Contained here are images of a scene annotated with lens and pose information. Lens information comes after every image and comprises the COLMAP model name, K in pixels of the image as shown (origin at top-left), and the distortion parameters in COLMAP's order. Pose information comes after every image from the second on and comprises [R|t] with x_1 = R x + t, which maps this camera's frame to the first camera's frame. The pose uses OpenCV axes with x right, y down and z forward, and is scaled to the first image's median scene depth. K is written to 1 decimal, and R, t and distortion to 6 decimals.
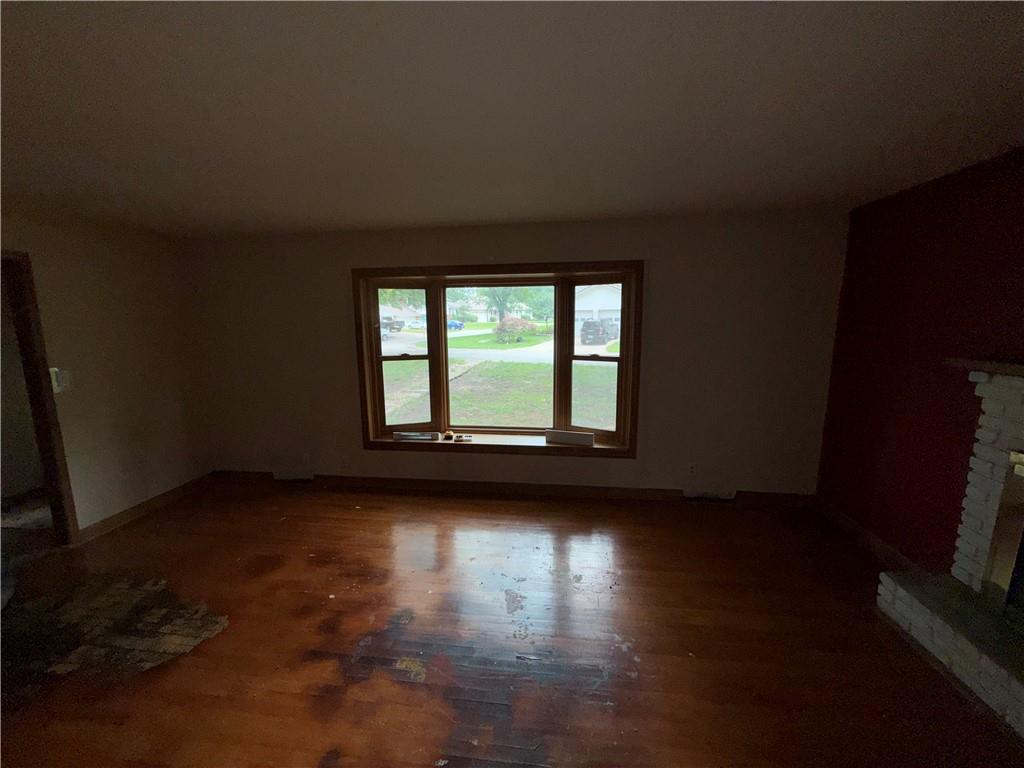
lens RADIAL K [[409.3, 0, 510.5], [0, 409.3, 385.4], [0, 0, 1]] dist [-0.000160, 0.000509]
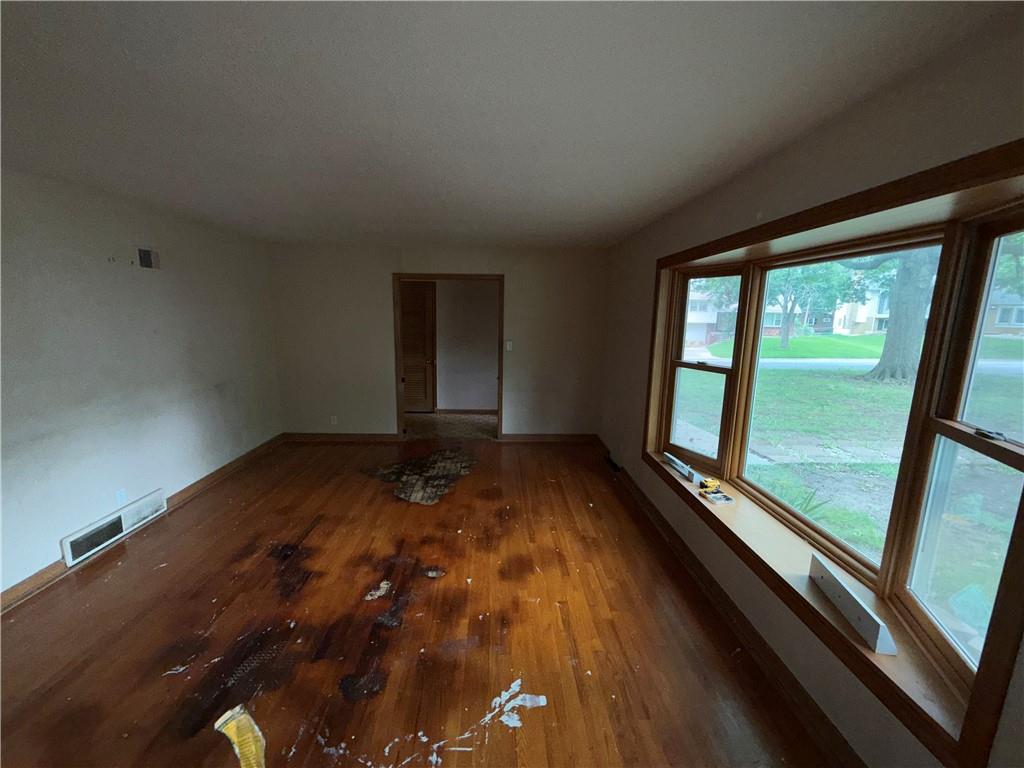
lens RADIAL K [[409.3, 0, 509.0], [0, 409.3, 385.2], [0, 0, 1]] dist [-0.000160, 0.000509]
pose [[0.142915, 0.184725, -0.972344, 0.729793], [-0.168309, 0.972655, 0.160046, -0.157509], [0.975319, 0.140781, 0.170098, 0.847358]]
